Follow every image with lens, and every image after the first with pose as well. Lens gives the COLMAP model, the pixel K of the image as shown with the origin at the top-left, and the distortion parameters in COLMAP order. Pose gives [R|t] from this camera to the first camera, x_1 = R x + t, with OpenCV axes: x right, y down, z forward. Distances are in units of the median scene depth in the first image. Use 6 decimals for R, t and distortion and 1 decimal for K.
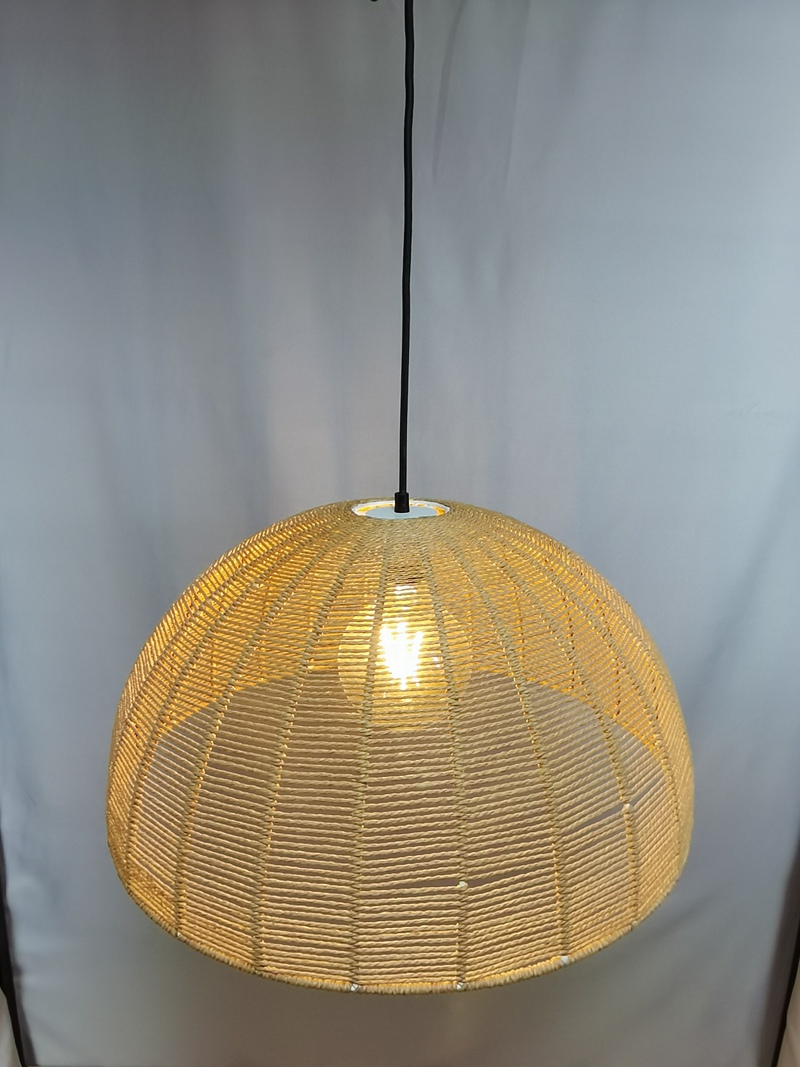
lens RADIAL K [[740.4, 0, 395.6], [0, 740.4, 529.7], [0, 0, 1]] dist [0.000517, 0.002483]
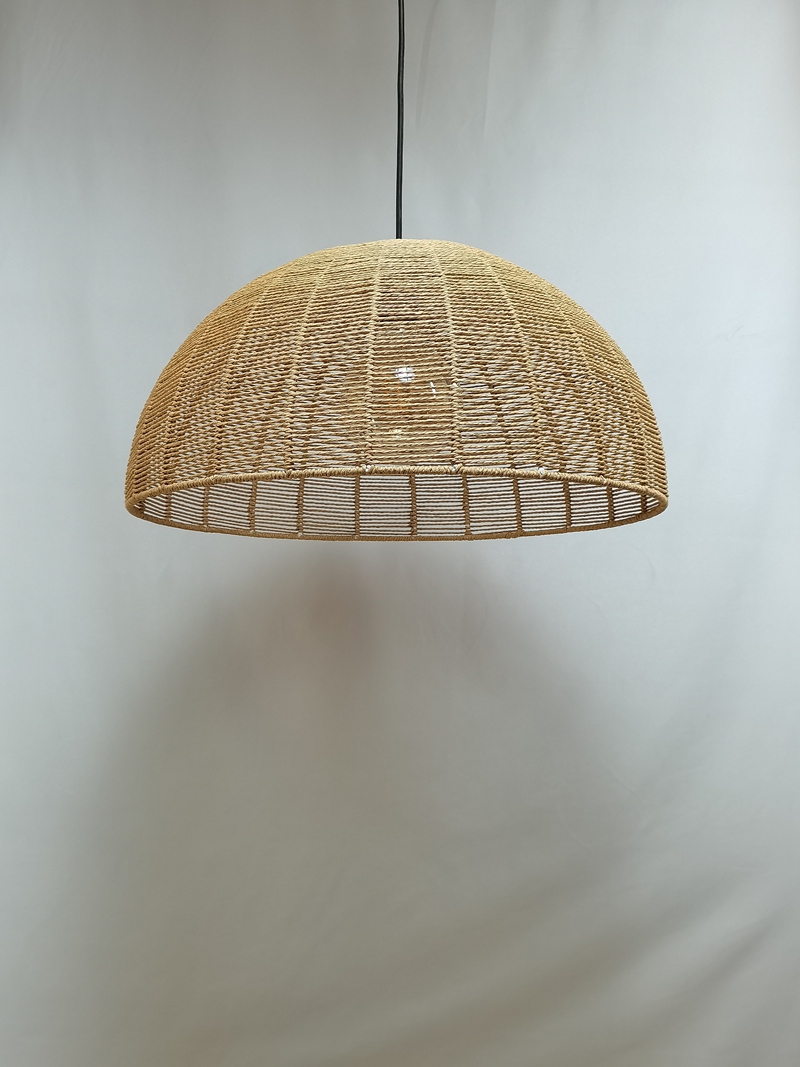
lens RADIAL K [[1122.2, 0, 392.0], [0, 1122.2, 537.1], [0, 0, 1]] dist [0.119677, 0.000000]
pose [[0.999714, -0.001306, 0.023892, -0.032185], [0.010423, 0.922554, -0.385727, 0.772949], [-0.021538, 0.385866, 0.922303, -0.358285]]
